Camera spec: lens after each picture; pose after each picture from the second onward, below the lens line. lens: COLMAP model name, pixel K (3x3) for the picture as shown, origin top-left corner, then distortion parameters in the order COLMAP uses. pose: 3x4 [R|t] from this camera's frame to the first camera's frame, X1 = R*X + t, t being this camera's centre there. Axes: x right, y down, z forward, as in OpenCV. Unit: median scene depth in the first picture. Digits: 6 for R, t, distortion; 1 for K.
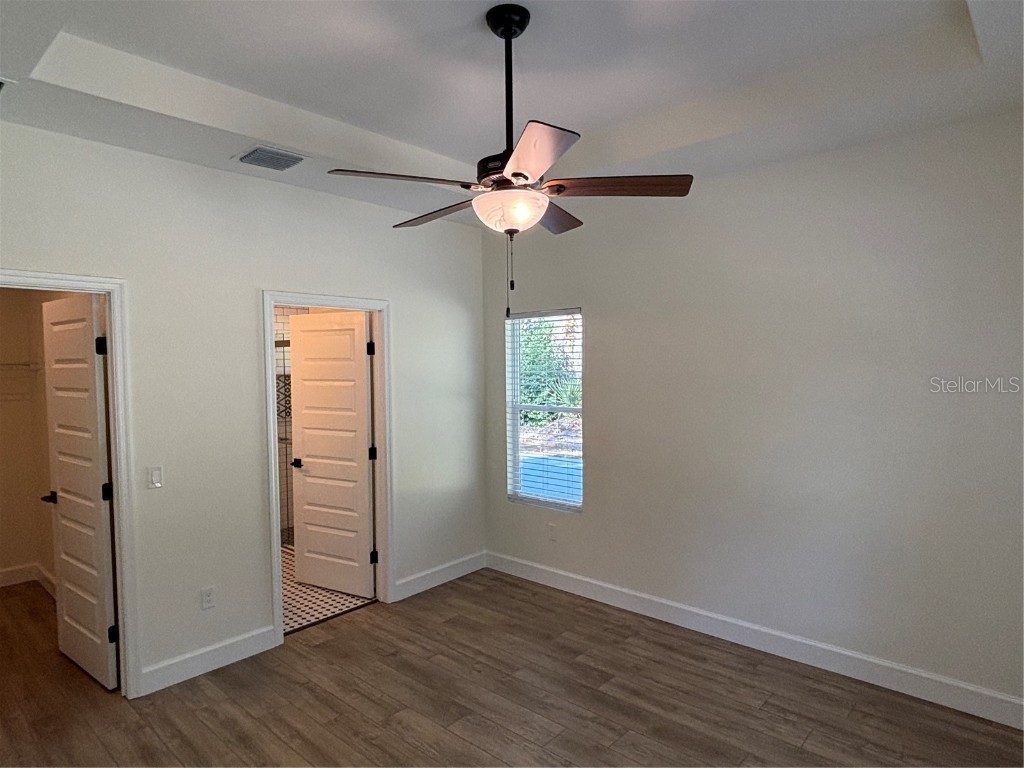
lens RADIAL K [[601.8, 0, 512.0], [0, 601.8, 384.0], [0, 0, 1]] dist [-0.000329, 0.000413]
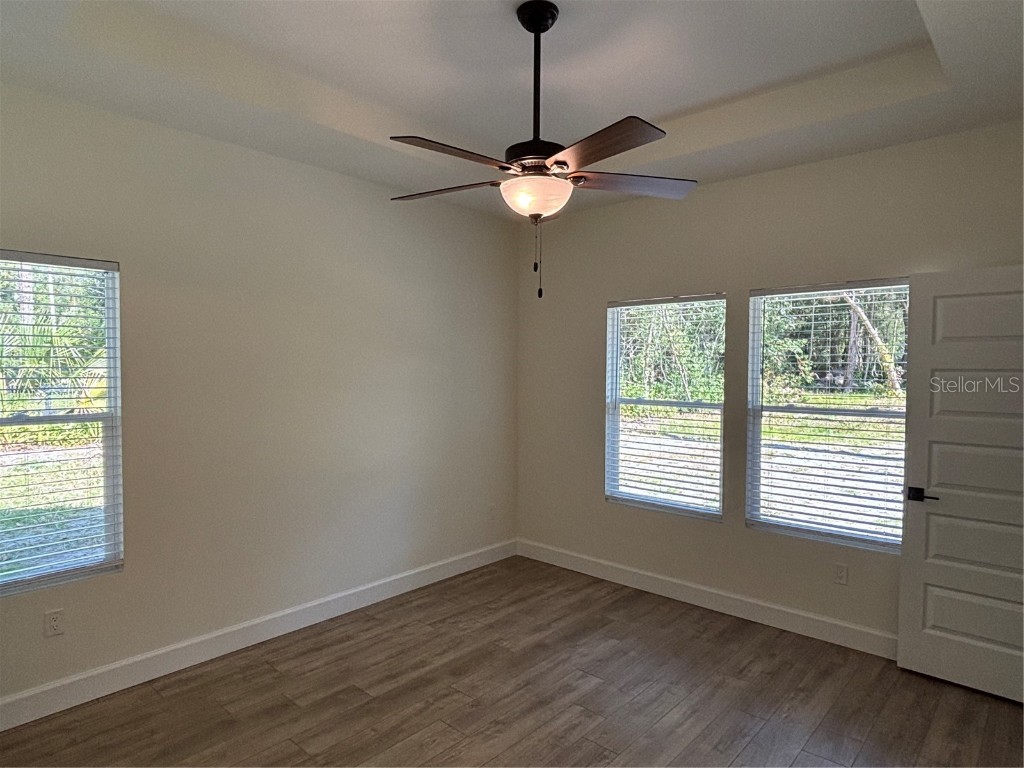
lens RADIAL K [[610.8, 0, 511.9], [0, 610.8, 396.1], [0, 0, 1]] dist [0.001566, 0.000579]
pose [[0.014951, -0.045358, 0.998859, -0.782675], [0.029675, 0.998551, 0.044900, 0.002791], [-0.999448, 0.028970, 0.016275, 0.756652]]
